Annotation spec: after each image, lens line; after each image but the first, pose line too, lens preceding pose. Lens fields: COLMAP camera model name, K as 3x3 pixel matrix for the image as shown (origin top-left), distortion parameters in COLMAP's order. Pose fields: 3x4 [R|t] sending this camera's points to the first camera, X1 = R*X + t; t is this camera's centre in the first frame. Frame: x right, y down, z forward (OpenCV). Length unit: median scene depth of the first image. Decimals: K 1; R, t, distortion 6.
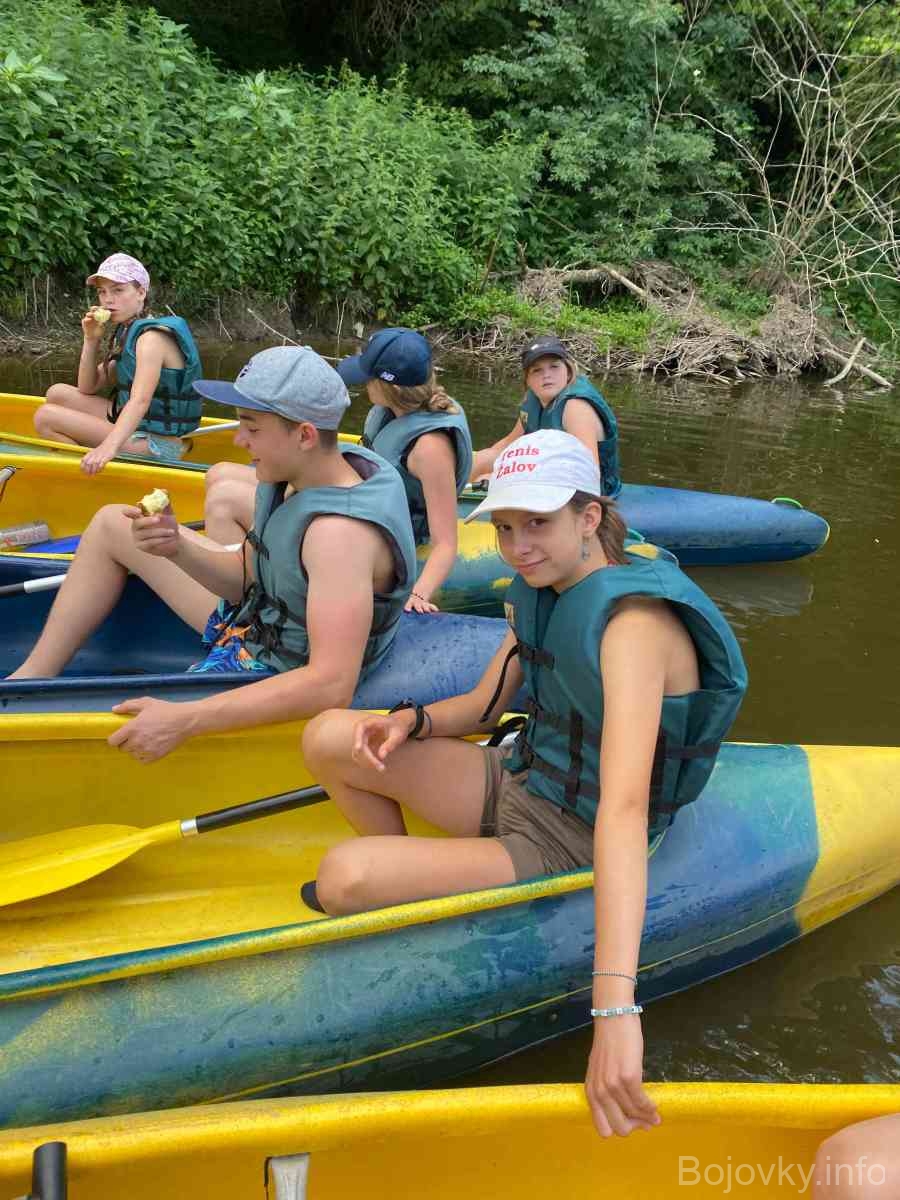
lens RADIAL K [[894.6, 0, 473.7], [0, 894.6, 611.1], [0, 0, 1]] dist [0.019489, -0.032547]
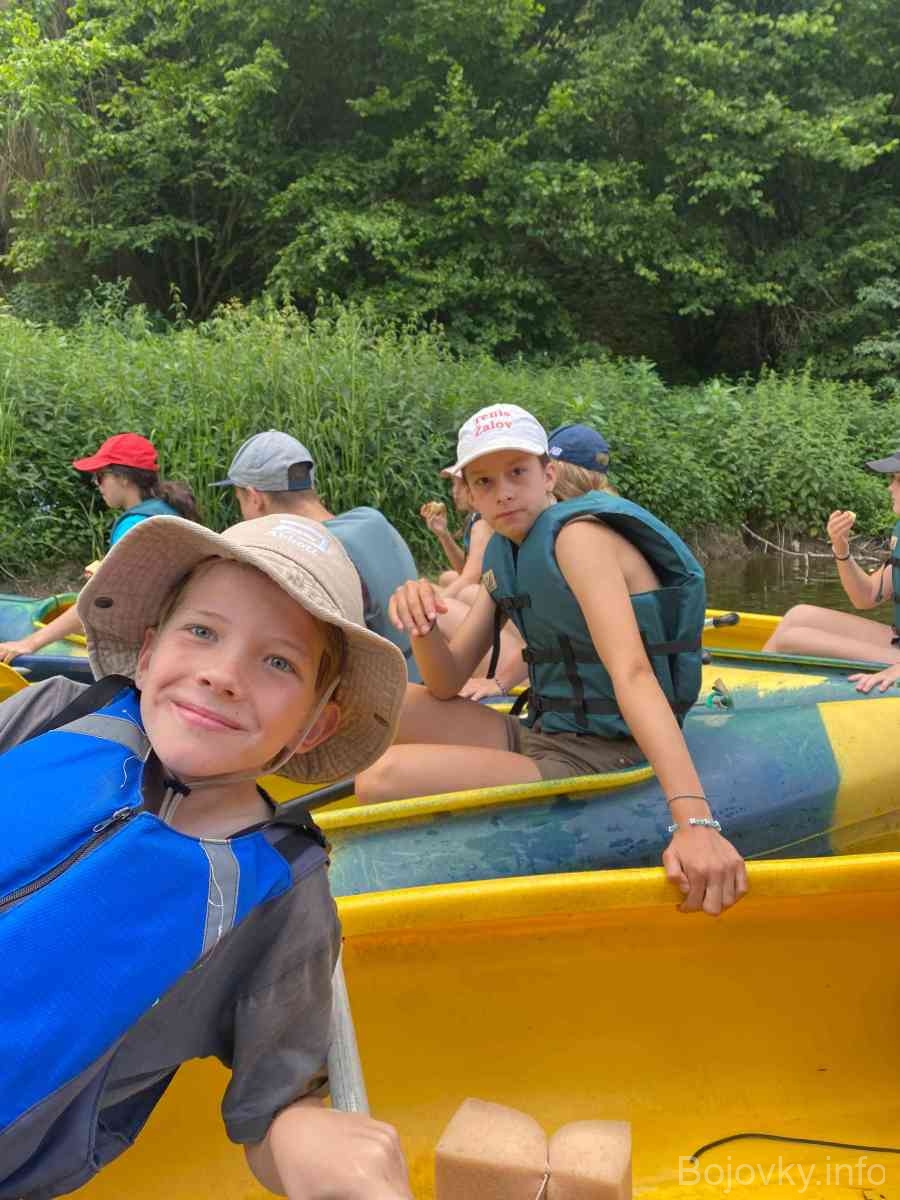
lens RADIAL K [[894.6, 0, 465.3], [0, 894.6, 606.2], [0, 0, 1]] dist [0.019489, -0.032547]
pose [[0.929791, -0.097155, -0.355035, -0.124180], [-0.017452, 0.951817, -0.306169, 0.172542], [0.367674, 0.290869, 0.883295, -0.284932]]
